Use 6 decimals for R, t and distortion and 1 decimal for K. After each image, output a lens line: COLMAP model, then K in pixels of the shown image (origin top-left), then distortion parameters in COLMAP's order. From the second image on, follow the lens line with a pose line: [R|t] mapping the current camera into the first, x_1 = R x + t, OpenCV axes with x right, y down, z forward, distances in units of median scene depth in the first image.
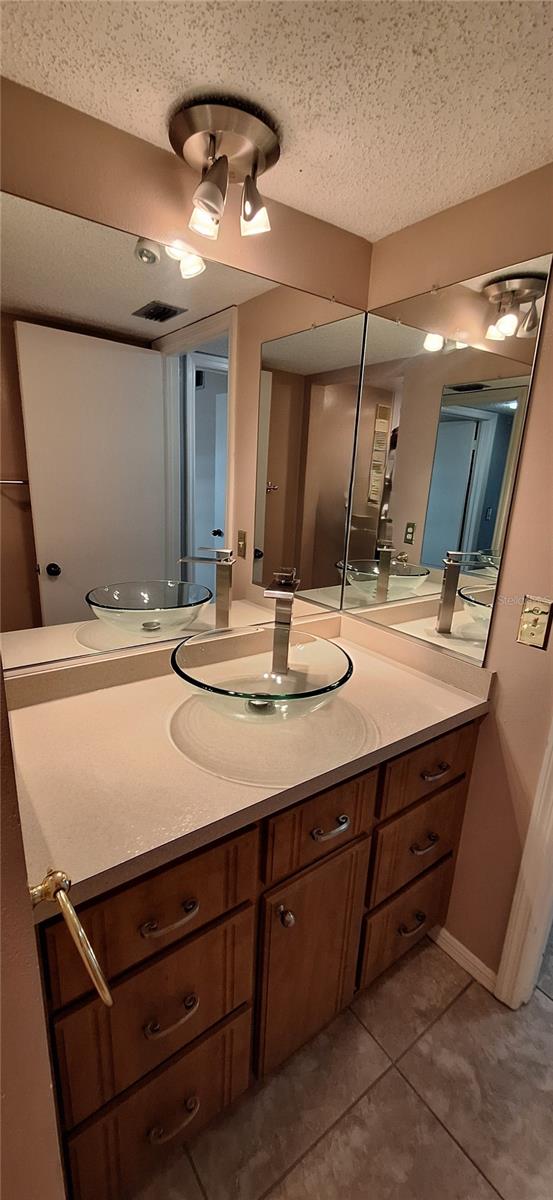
lens RADIAL K [[479.1, 0, 267.3], [0, 479.1, 599.3], [0, 0, 1]] dist [-0.010334, 0.005597]
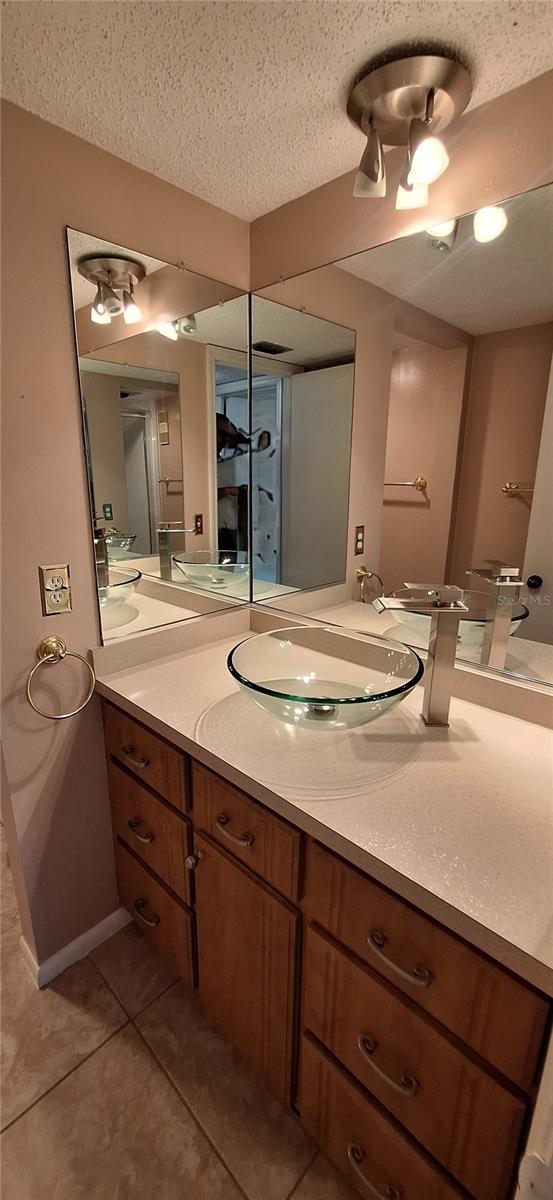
lens RADIAL K [[479.1, 0, 265.1], [0, 479.1, 595.2], [0, 0, 1]] dist [-0.010334, 0.005597]
pose [[0.174114, 0.216900, -0.960541, 0.937392], [-0.251069, 0.952981, 0.169683, -0.144898], [0.952181, 0.211618, 0.220384, 0.739313]]
